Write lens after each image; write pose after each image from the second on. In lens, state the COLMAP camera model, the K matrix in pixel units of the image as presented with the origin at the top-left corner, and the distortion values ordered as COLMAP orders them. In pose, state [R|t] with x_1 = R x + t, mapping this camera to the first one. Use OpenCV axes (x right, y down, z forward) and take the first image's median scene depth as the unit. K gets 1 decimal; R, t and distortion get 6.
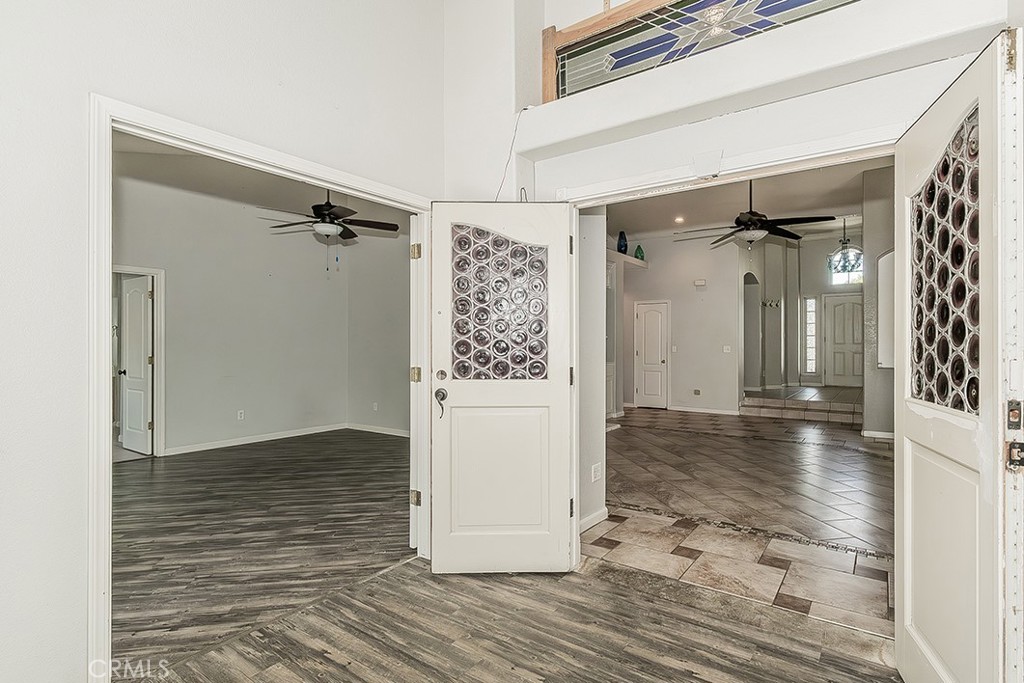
lens RADIAL K [[530.6, 0, 504.6], [0, 530.6, 337.6], [0, 0, 1]] dist [-0.000472, 0.000347]
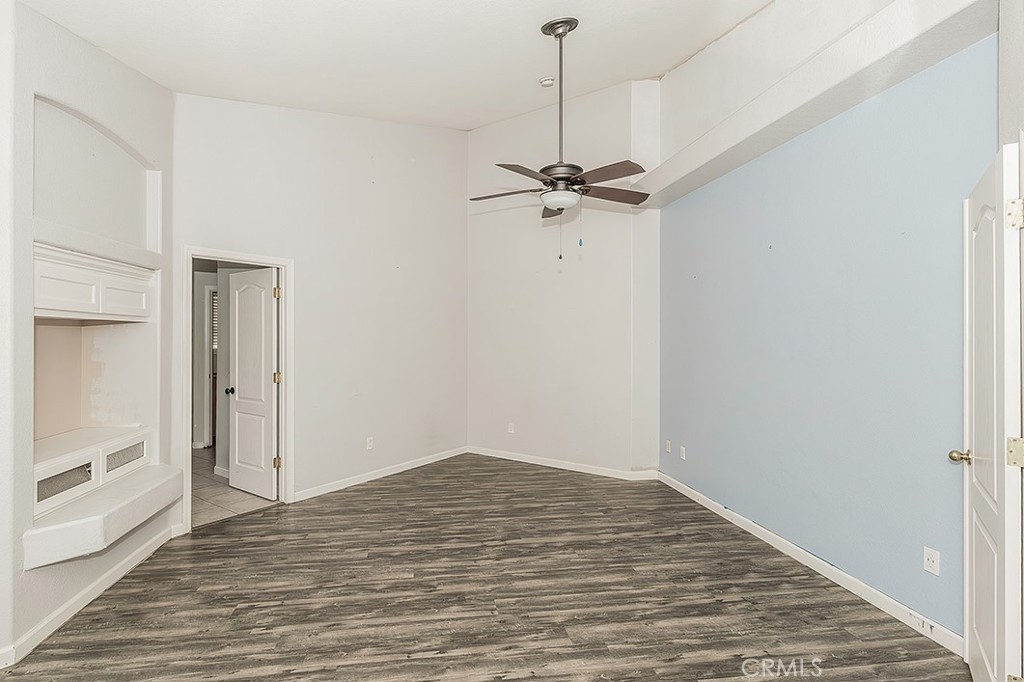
lens RADIAL K [[555.8, 0, 512.0], [0, 555.8, 341.0], [0, 0, 1]] dist [-0.002844, -0.000857]
pose [[0.999533, -0.000173, -0.030551, -0.381487], [0.000729, 0.999835, 0.018159, -0.031403], [0.030542, -0.018173, 0.999368, 0.264129]]
